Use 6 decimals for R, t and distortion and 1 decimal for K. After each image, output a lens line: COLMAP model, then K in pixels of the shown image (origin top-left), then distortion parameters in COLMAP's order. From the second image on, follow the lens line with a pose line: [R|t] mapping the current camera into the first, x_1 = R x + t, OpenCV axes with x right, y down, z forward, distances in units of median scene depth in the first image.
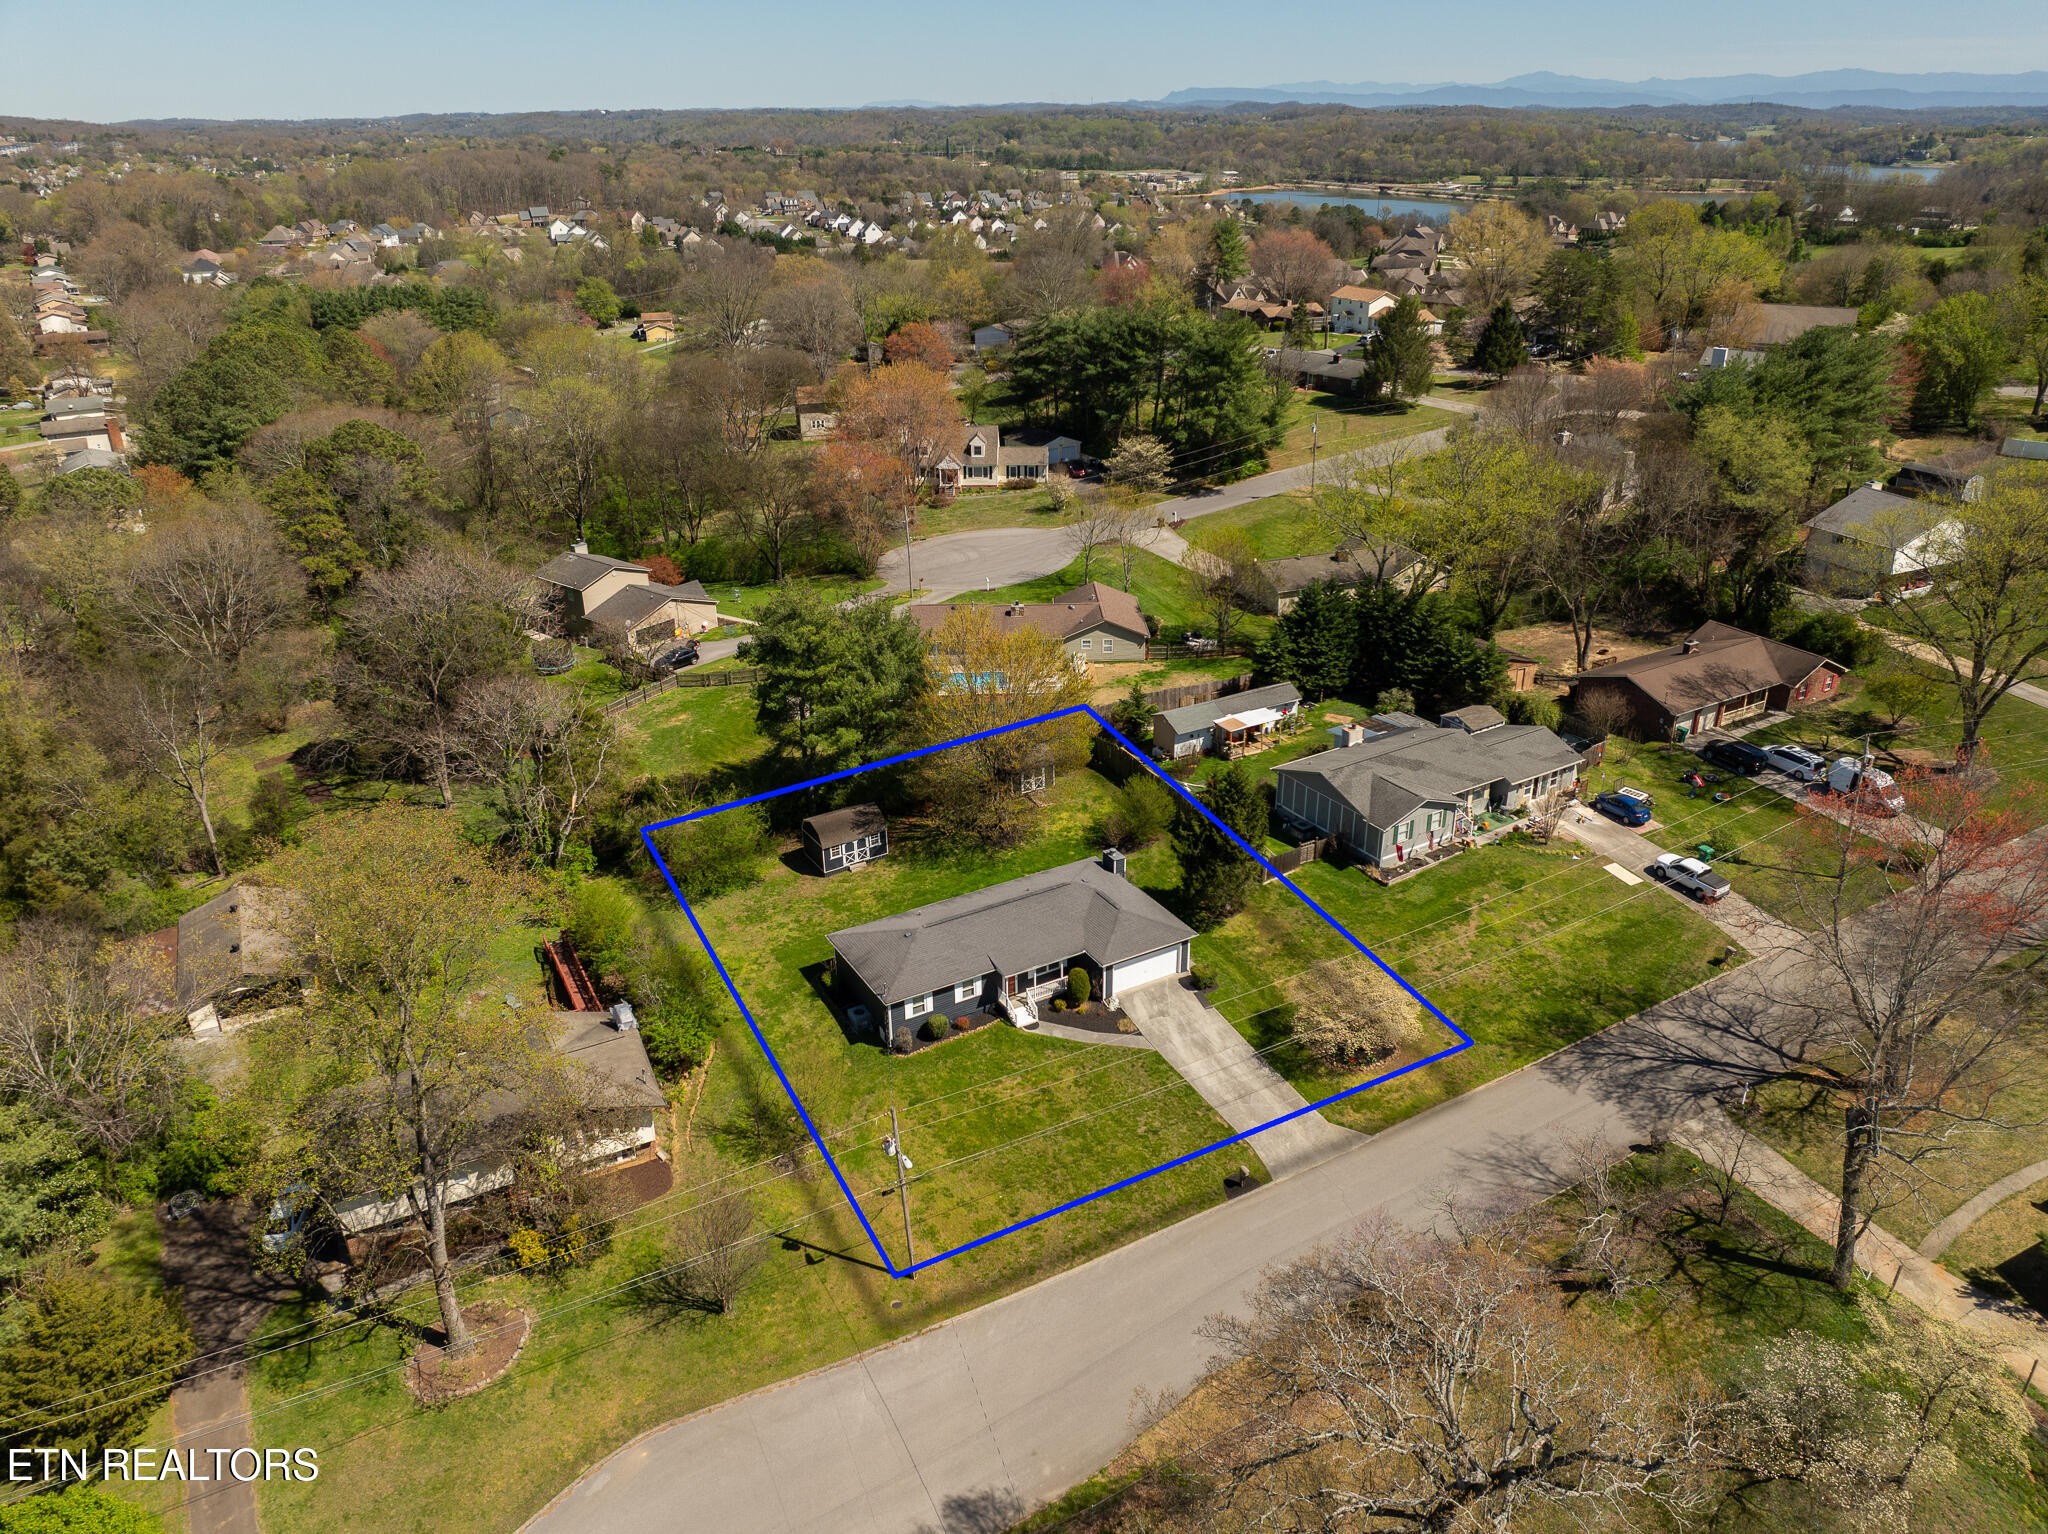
lens RADIAL K [[1441.6, 0, 1033.2], [0, 1441.6, 766.2], [0, 0, 1]] dist [-0.027701, -0.008938]
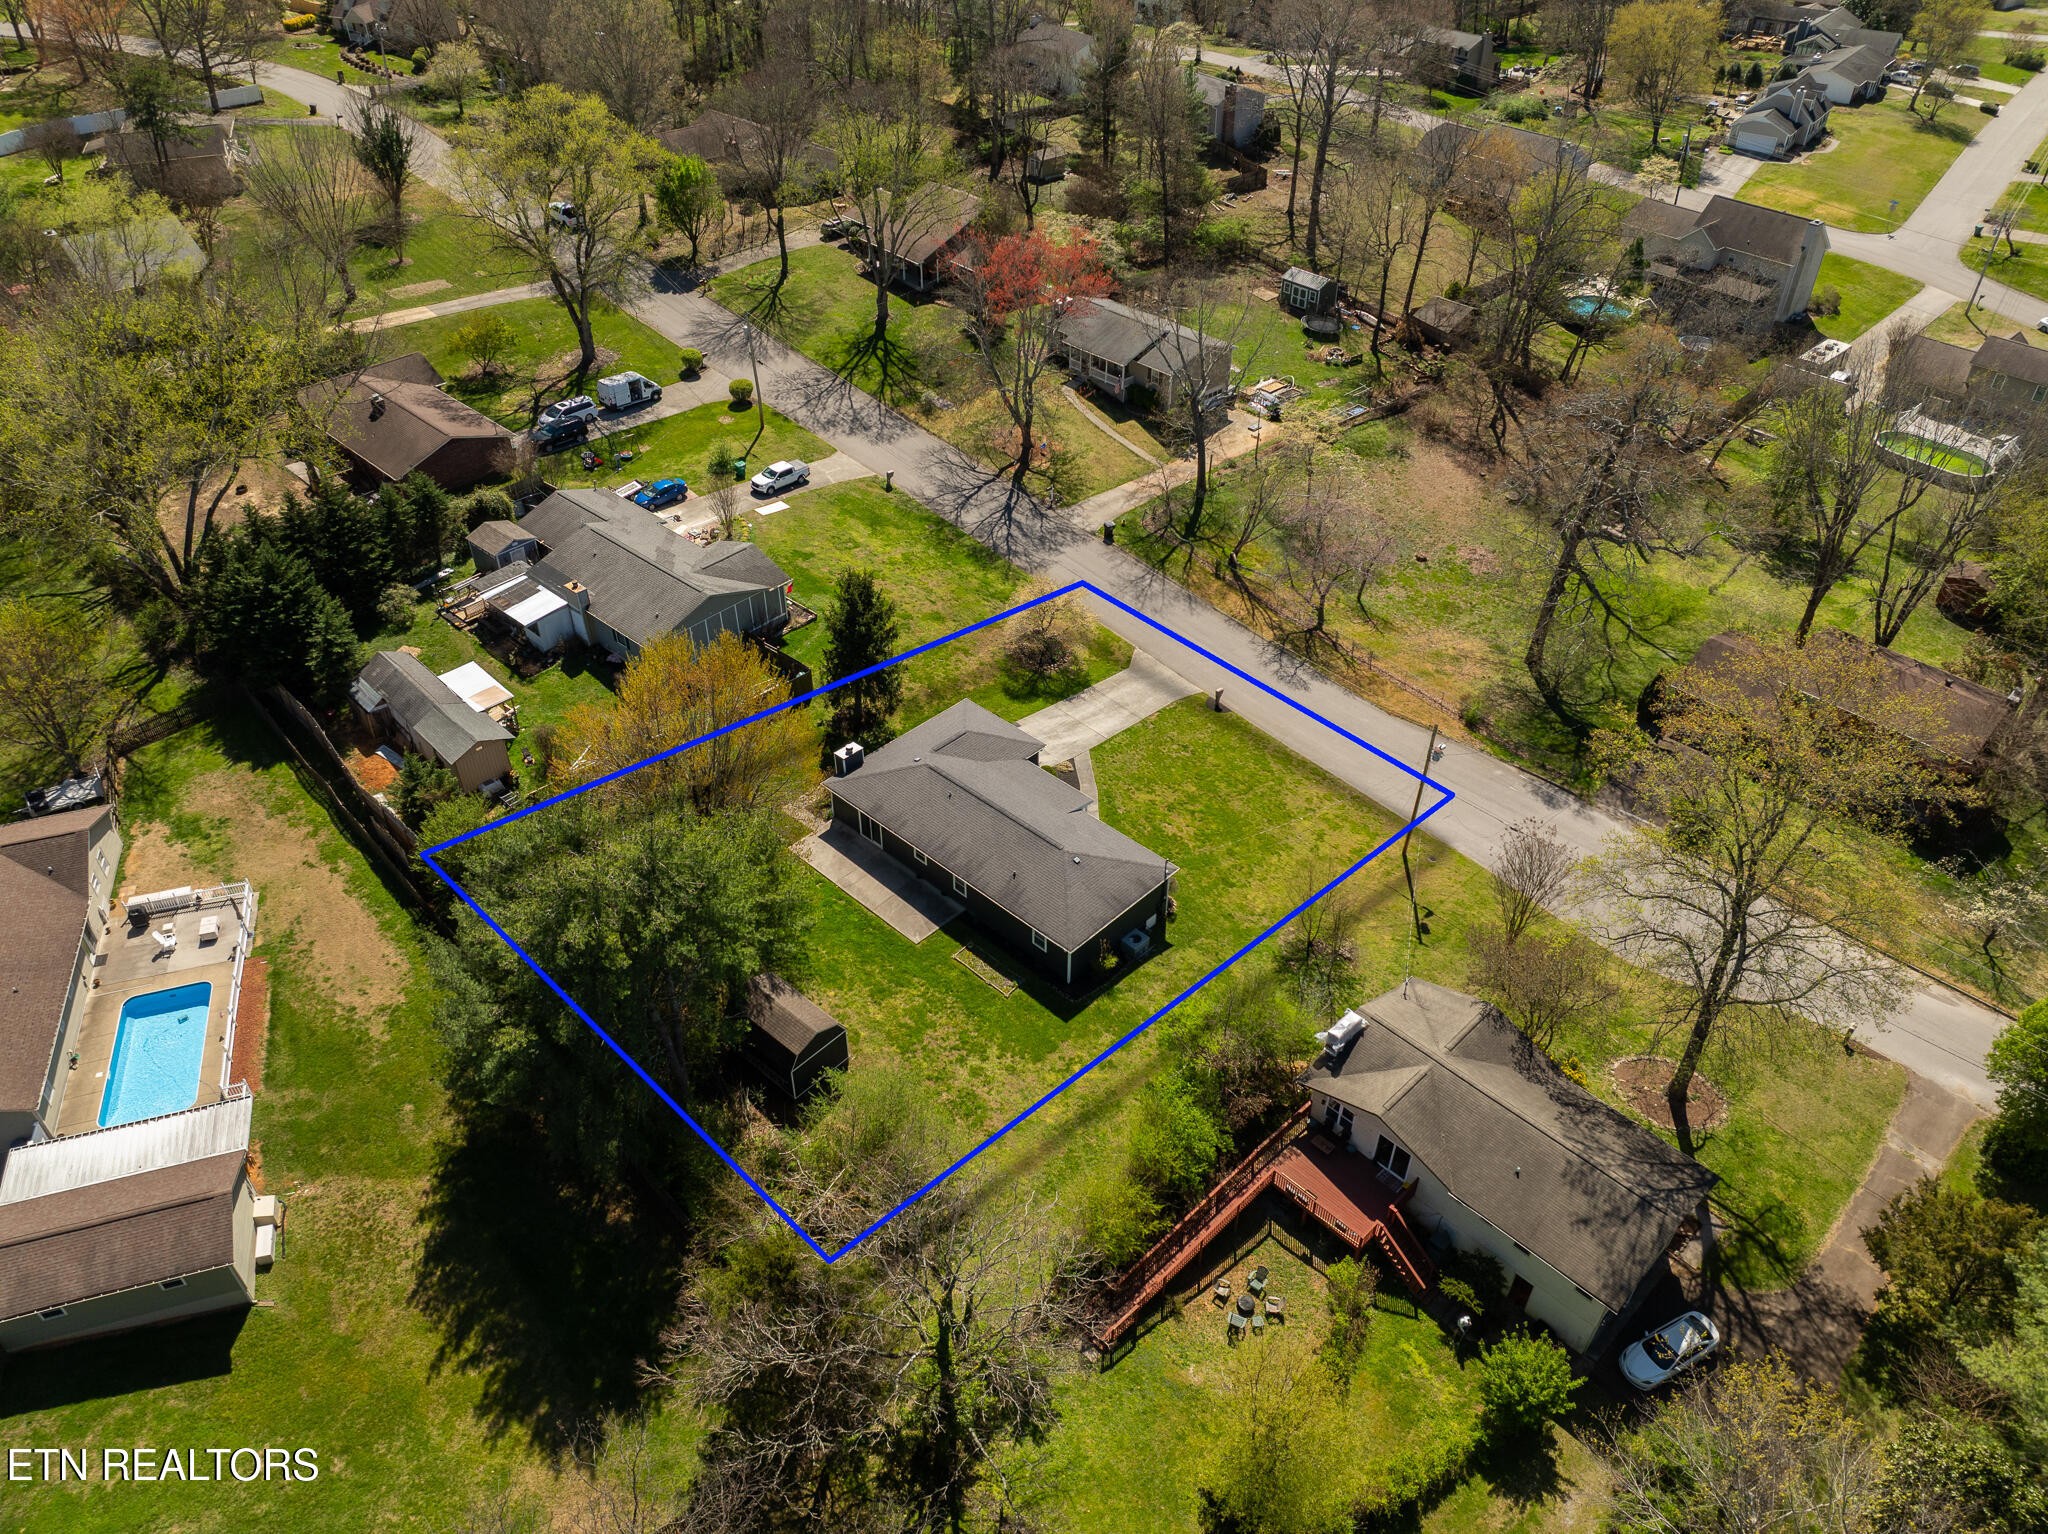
lens RADIAL K [[1441.6, 0, 1026.5], [0, 1441.6, 759.8], [0, 0, 1]] dist [-0.027701, -0.008938]
pose [[-0.274981, -0.590239, 0.758949, -0.463671], [0.399627, 0.647793, 0.648585, -0.332613], [-0.874462, 0.481645, 0.057745, 0.607986]]
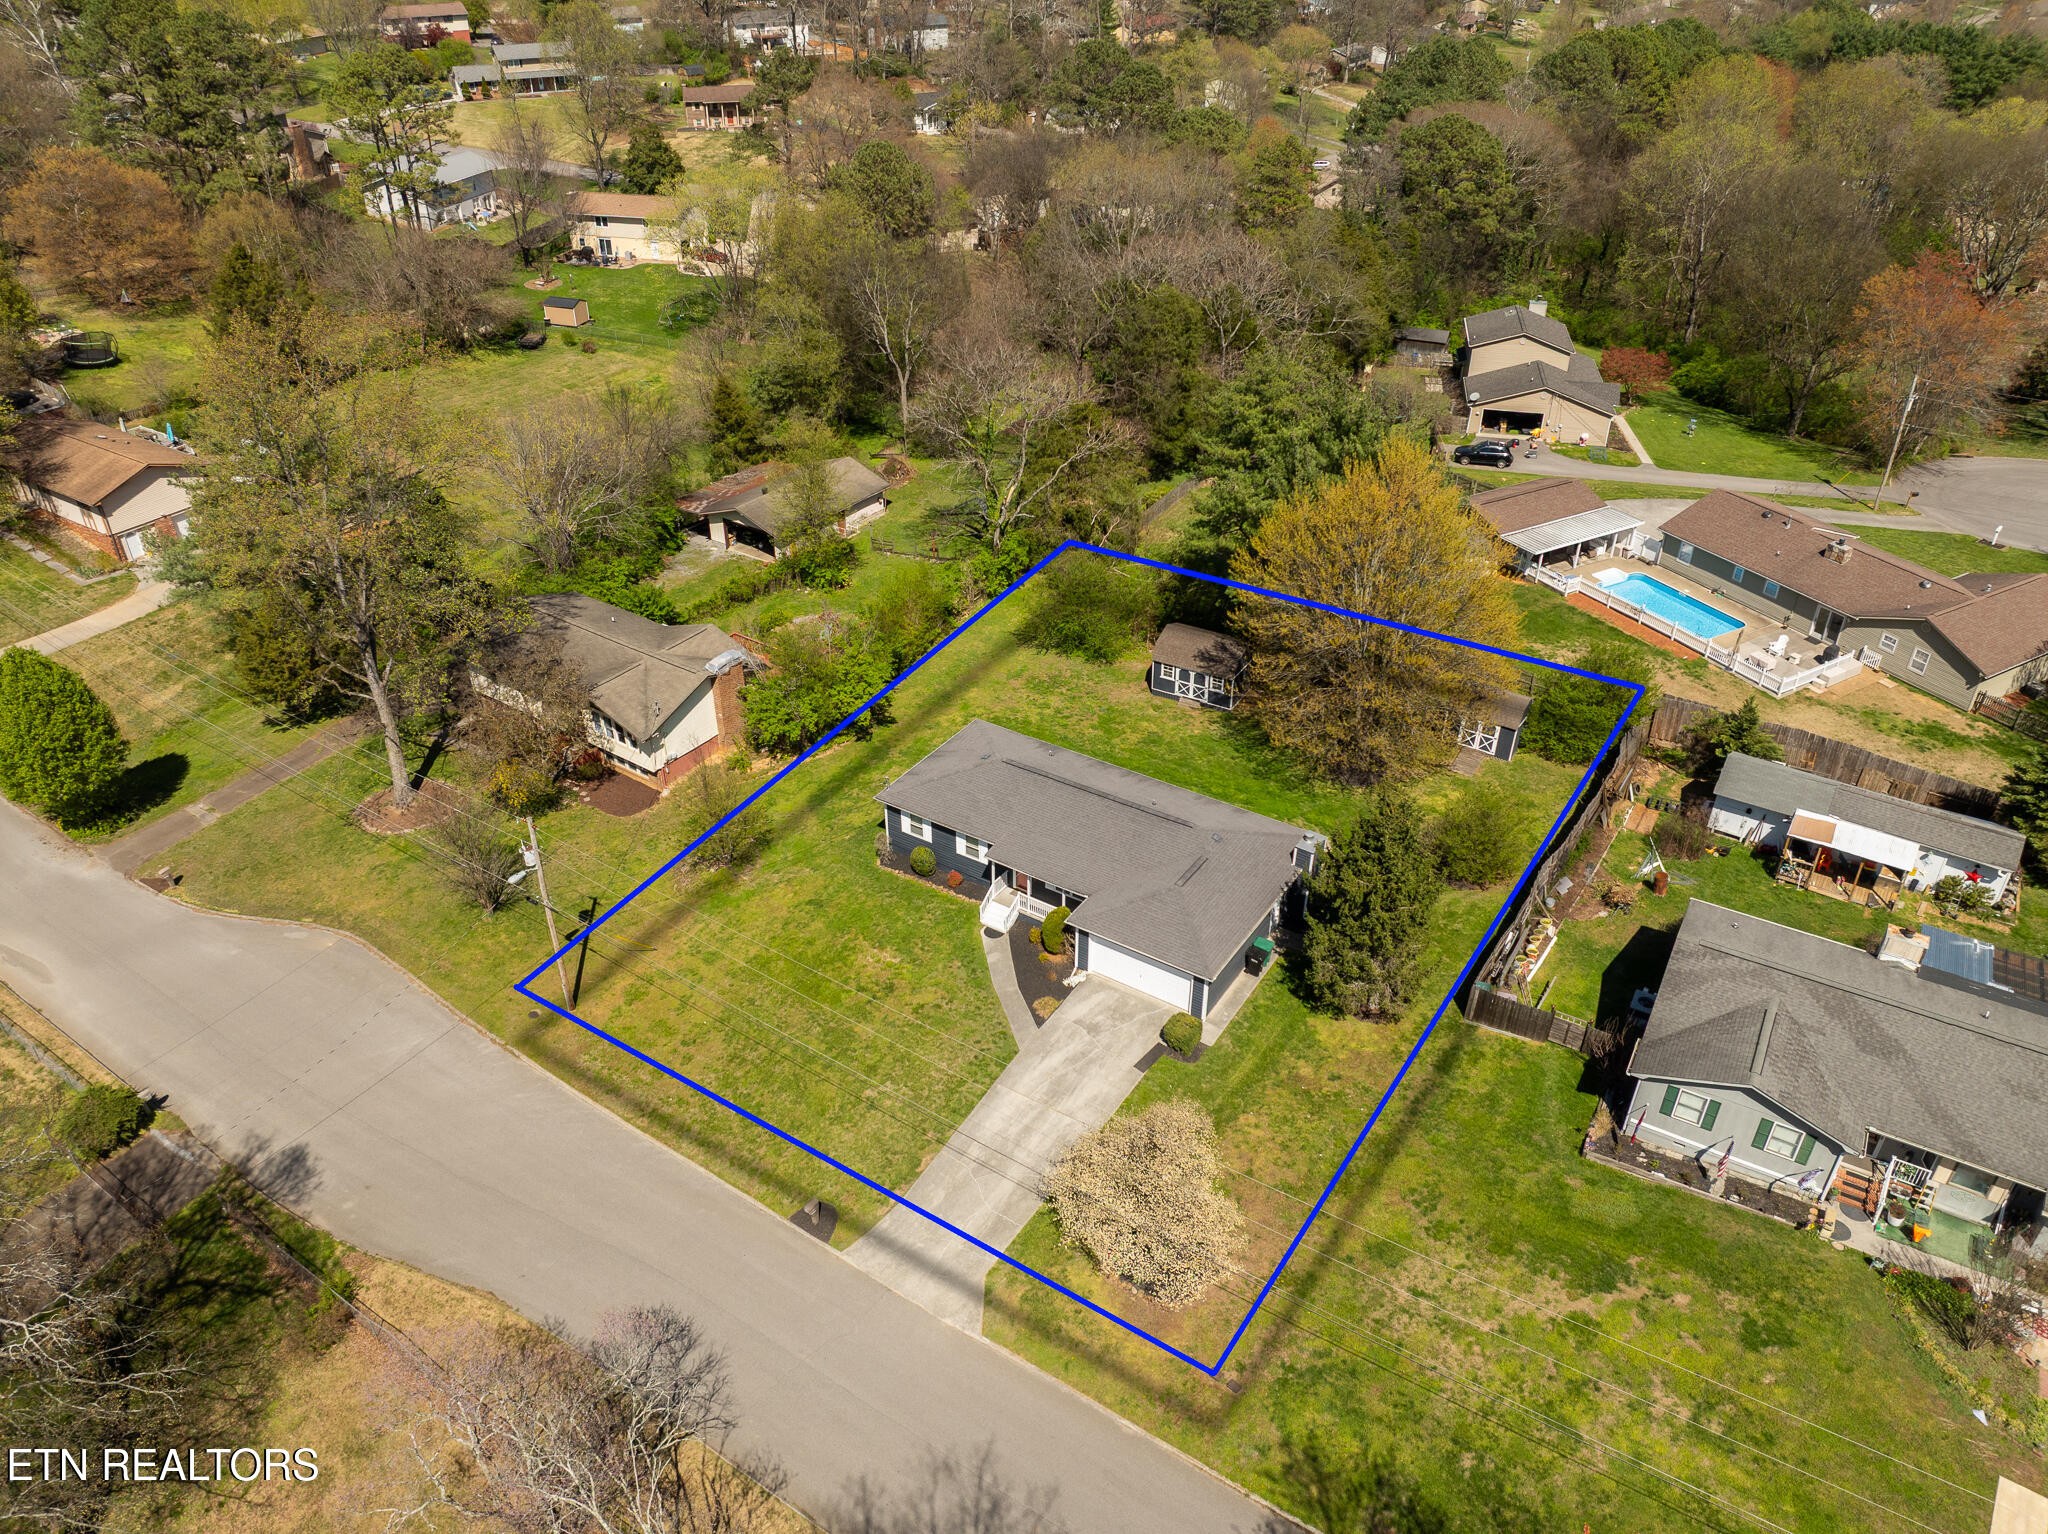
lens RADIAL K [[1441.6, 0, 1032.7], [0, 1441.6, 774.4], [0, 0, 1]] dist [-0.027701, -0.008938]
pose [[0.456766, 0.498682, -0.736669, 0.340038], [-0.379129, 0.858257, 0.345914, -0.106644], [0.804753, 0.121291, 0.581087, 0.353327]]
